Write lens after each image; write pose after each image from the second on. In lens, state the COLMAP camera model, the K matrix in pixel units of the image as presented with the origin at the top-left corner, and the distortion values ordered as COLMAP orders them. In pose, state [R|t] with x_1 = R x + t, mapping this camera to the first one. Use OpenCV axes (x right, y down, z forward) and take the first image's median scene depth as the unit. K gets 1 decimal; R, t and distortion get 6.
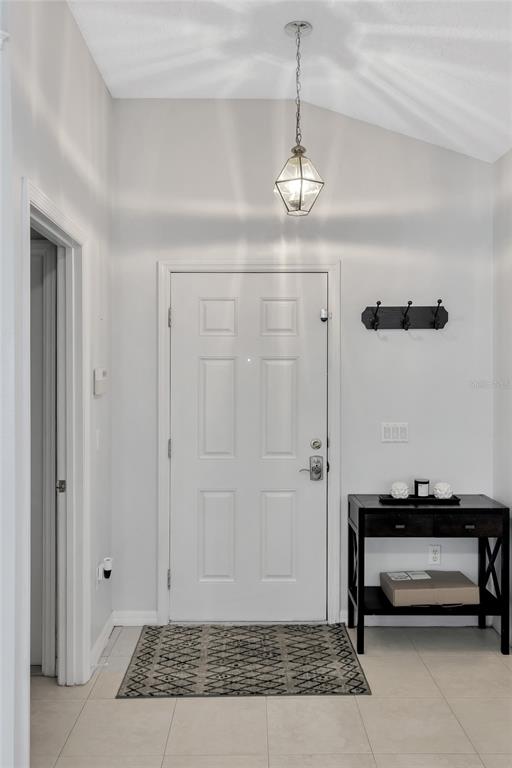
lens RADIAL K [[571.4, 0, 234.3], [0, 571.4, 349.0], [0, 0, 1]] dist [0.005950, -0.001686]
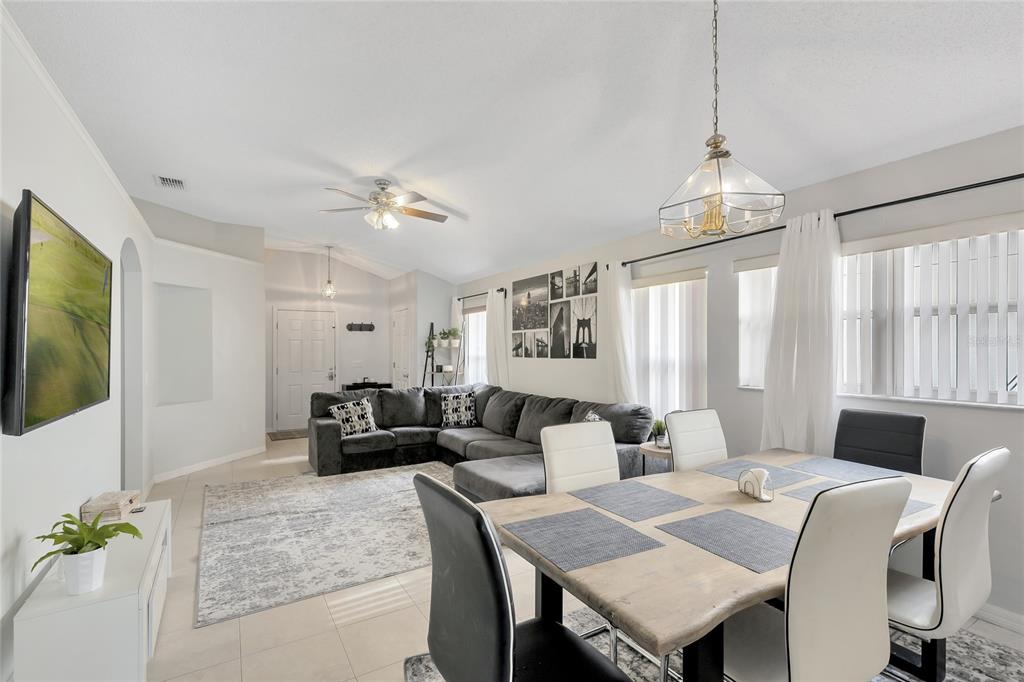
lens RADIAL K [[473.1, 0, 518.3], [0, 473.1, 358.5], [0, 0, 1]] dist [0.000984, 0.000051]
pose [[0.831729, -0.012547, 0.555040, -0.430004], [-0.014747, 0.998893, 0.044679, -0.013307], [-0.554986, -0.045346, 0.830623, -1.659382]]
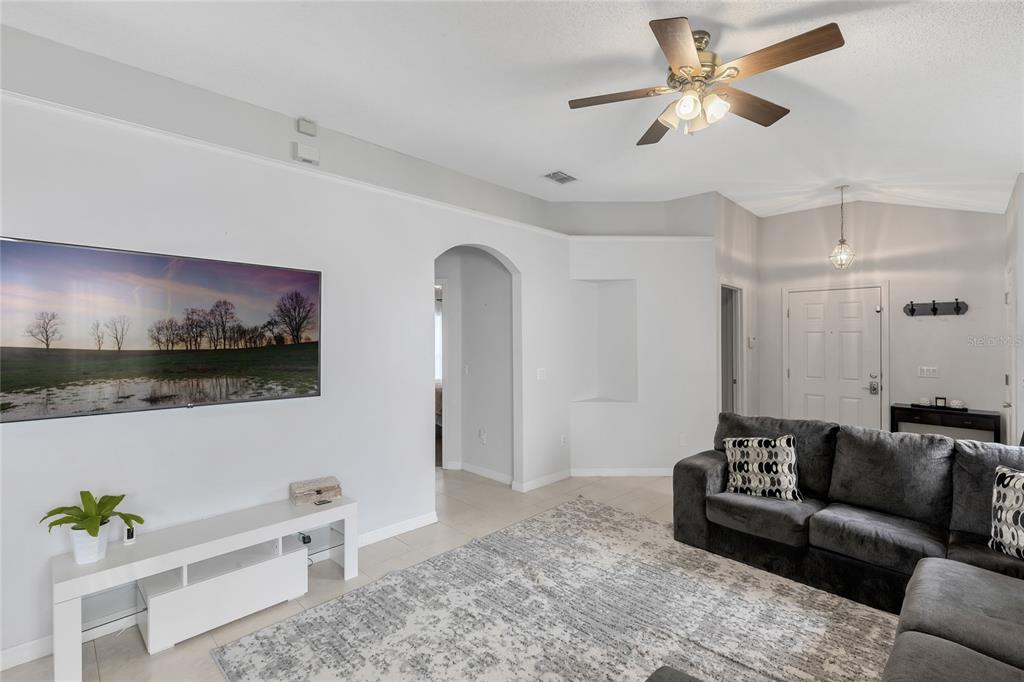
lens RADIAL K [[455.5, 0, 527.8], [0, 455.5, 342.4], [0, 0, 1]] dist [0.005450, -0.000357]
pose [[0.730693, 0.009952, -0.682634, 0.348758], [0.018561, 0.999235, 0.034435, -0.022431], [0.682454, -0.037832, 0.729949, -0.946200]]
